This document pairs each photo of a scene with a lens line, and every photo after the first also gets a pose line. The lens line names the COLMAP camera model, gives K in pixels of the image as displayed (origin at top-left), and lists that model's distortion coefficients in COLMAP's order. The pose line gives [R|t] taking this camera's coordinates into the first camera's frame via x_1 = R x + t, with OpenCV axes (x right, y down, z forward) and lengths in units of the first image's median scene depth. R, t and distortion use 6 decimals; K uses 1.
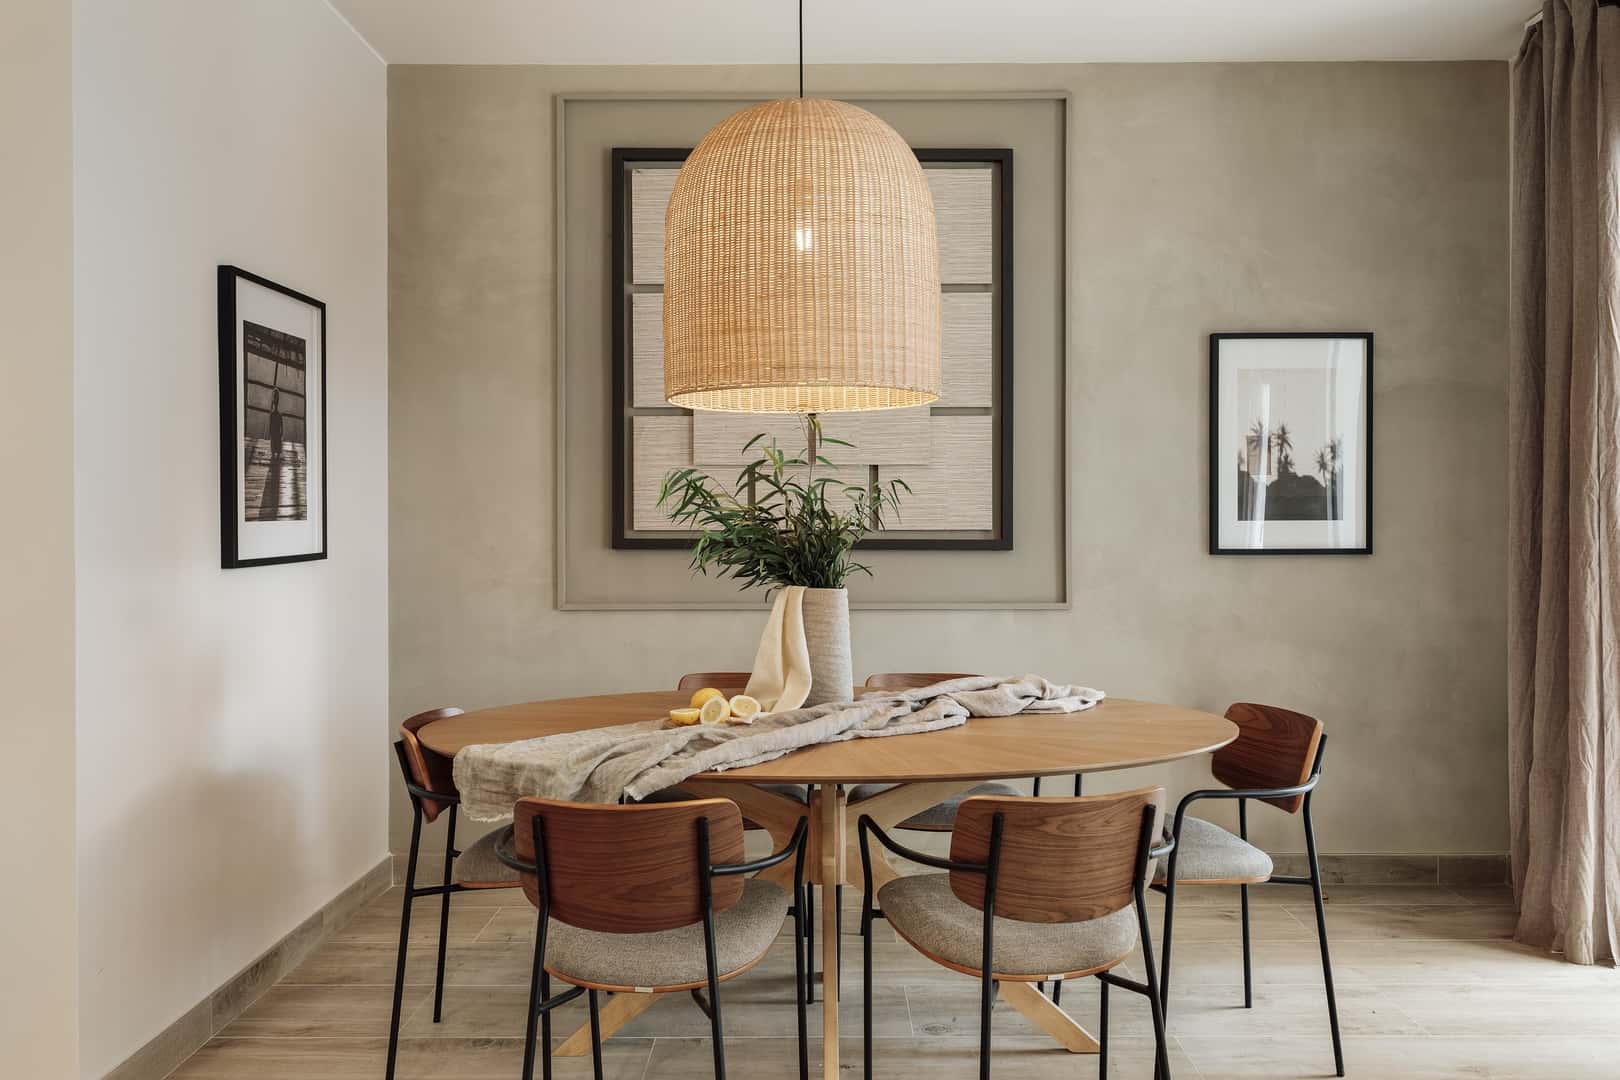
lens RADIAL K [[1176.2, 0, 837.4], [0, 1176.2, 511.9], [0, 0, 1]] dist [0.019295, 0.007813]
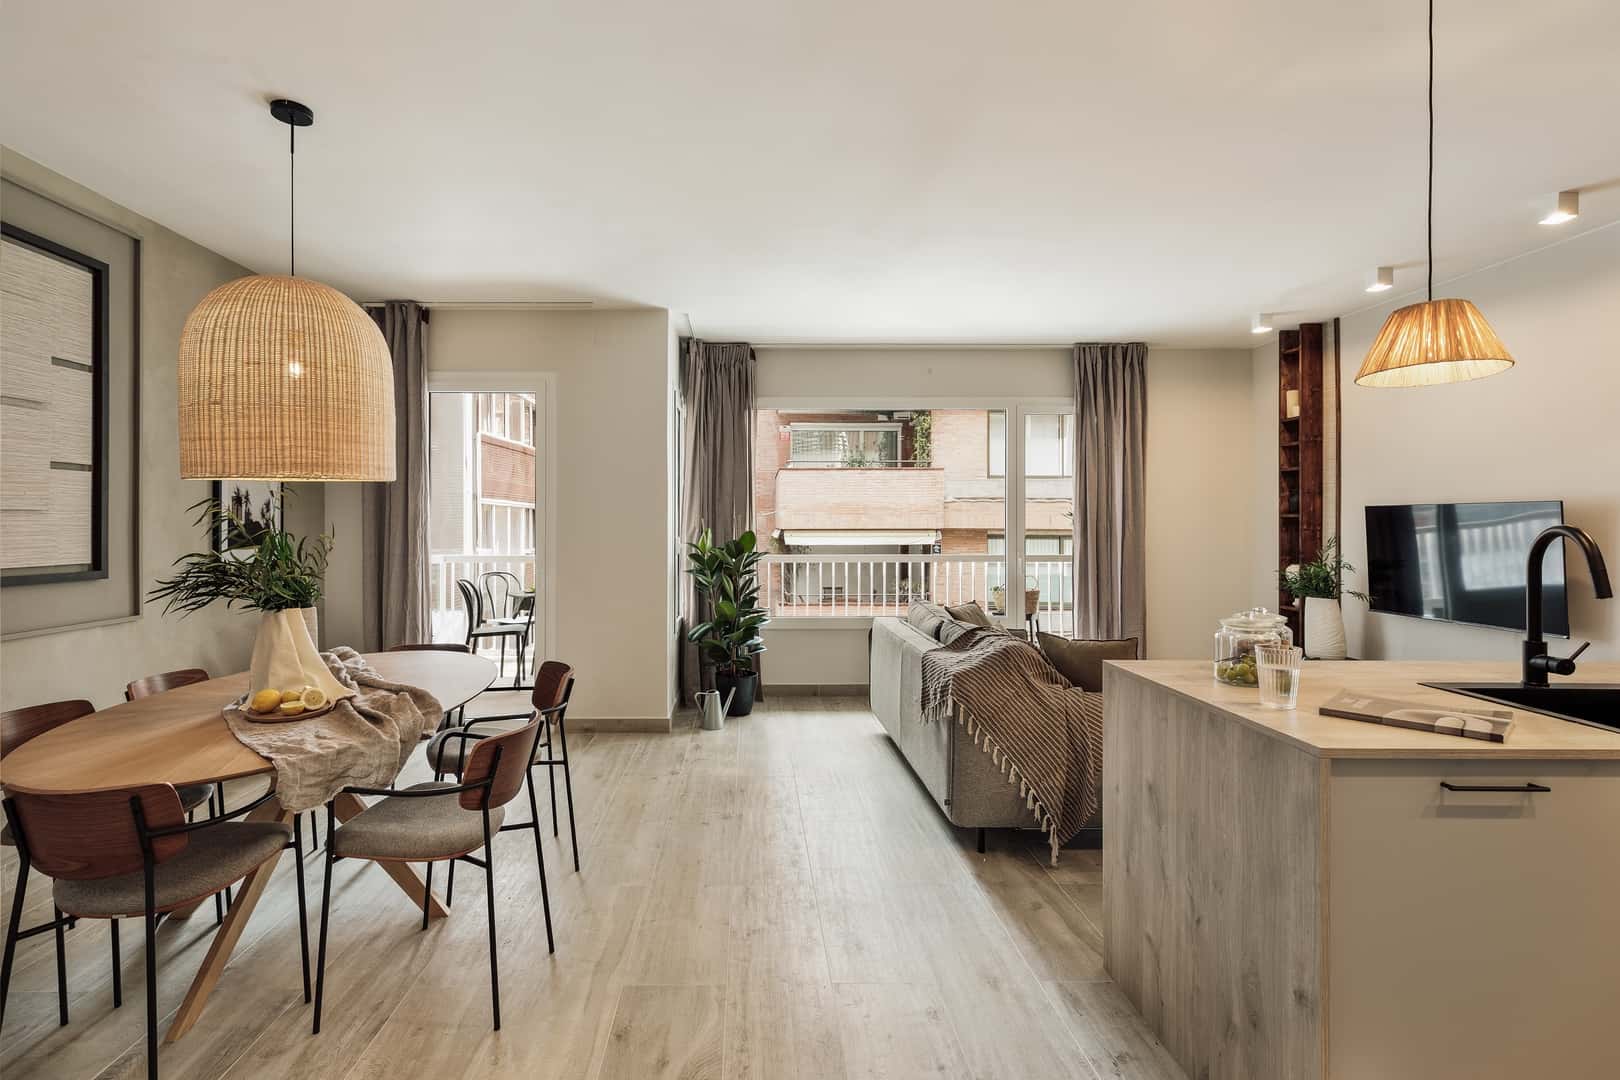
lens RADIAL K [[728.5, 0, 752.9], [0, 728.5, 520.0], [0, 0, 1]] dist [0.004096, -0.001266]
pose [[-0.006099, 0.007812, 0.999951, -0.675225], [-0.007832, 0.999938, -0.007860, -0.031376], [-0.999951, -0.007880, -0.006037, 0.314630]]
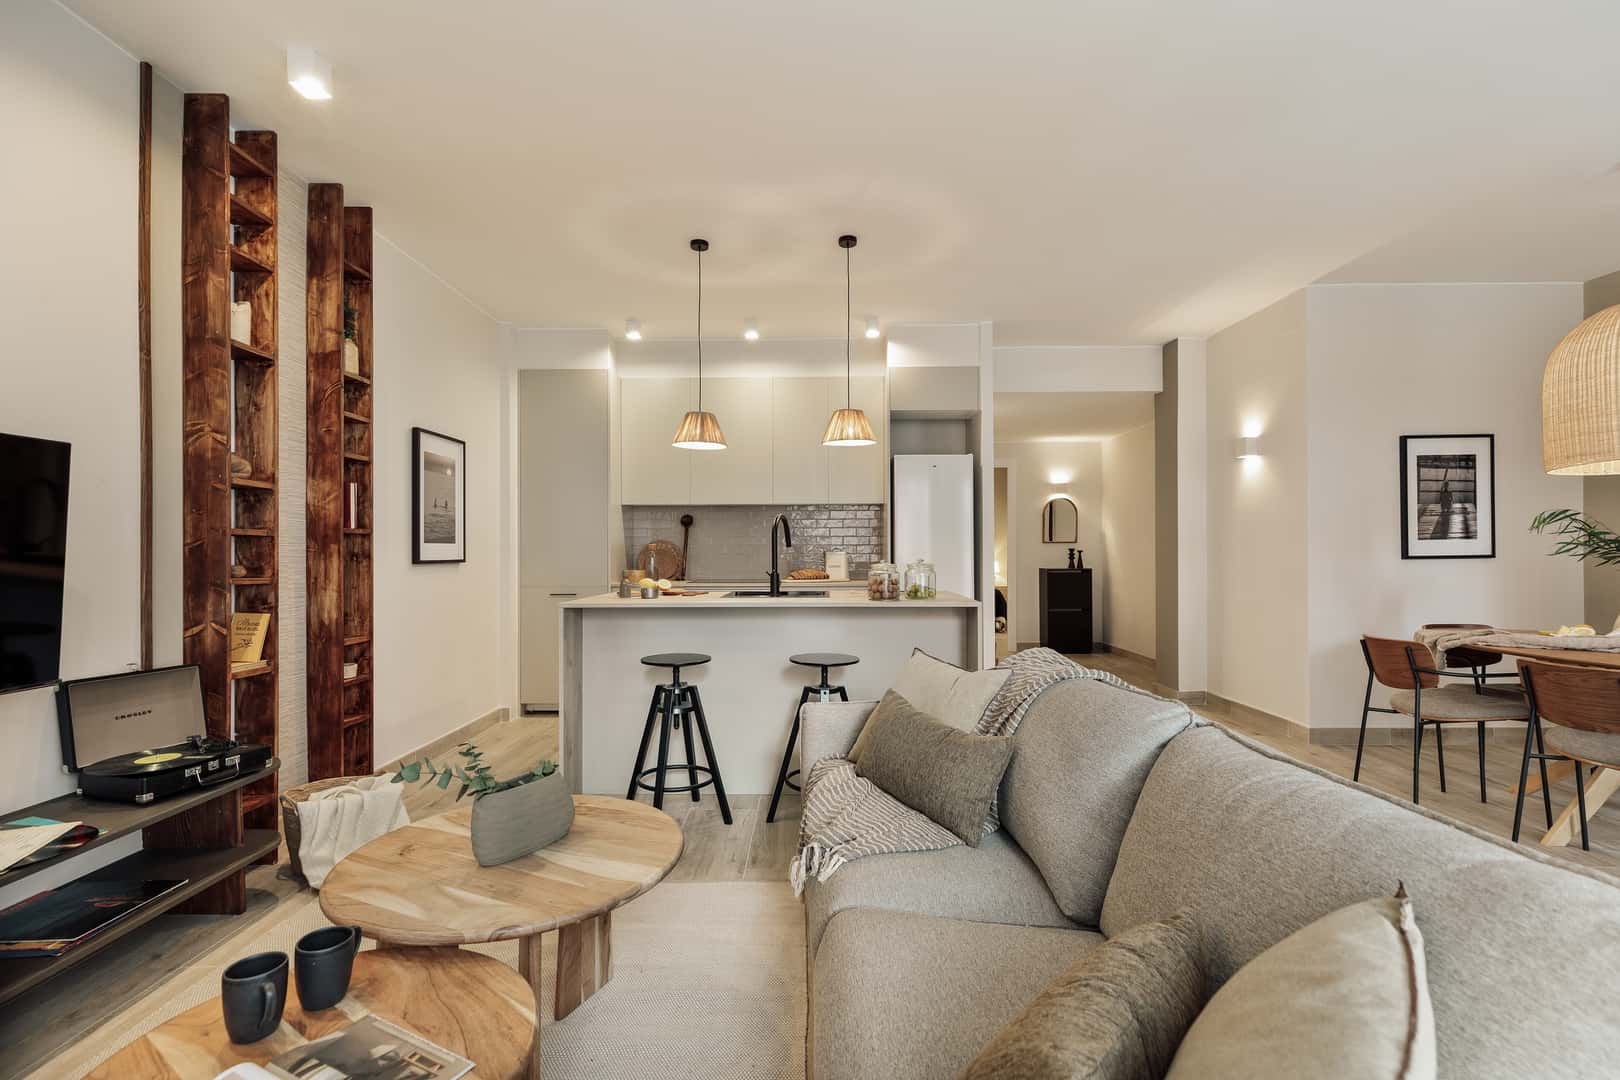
lens RADIAL K [[728.5, 0, 807.0], [0, 728.5, 545.4], [0, 0, 1]] dist [0.004096, -0.001266]
pose [[-0.009217, -0.005526, -0.999942, 0.762915], [0.010125, 0.999933, -0.005620, 0.011971], [0.999906, -0.010177, -0.009160, -0.167135]]
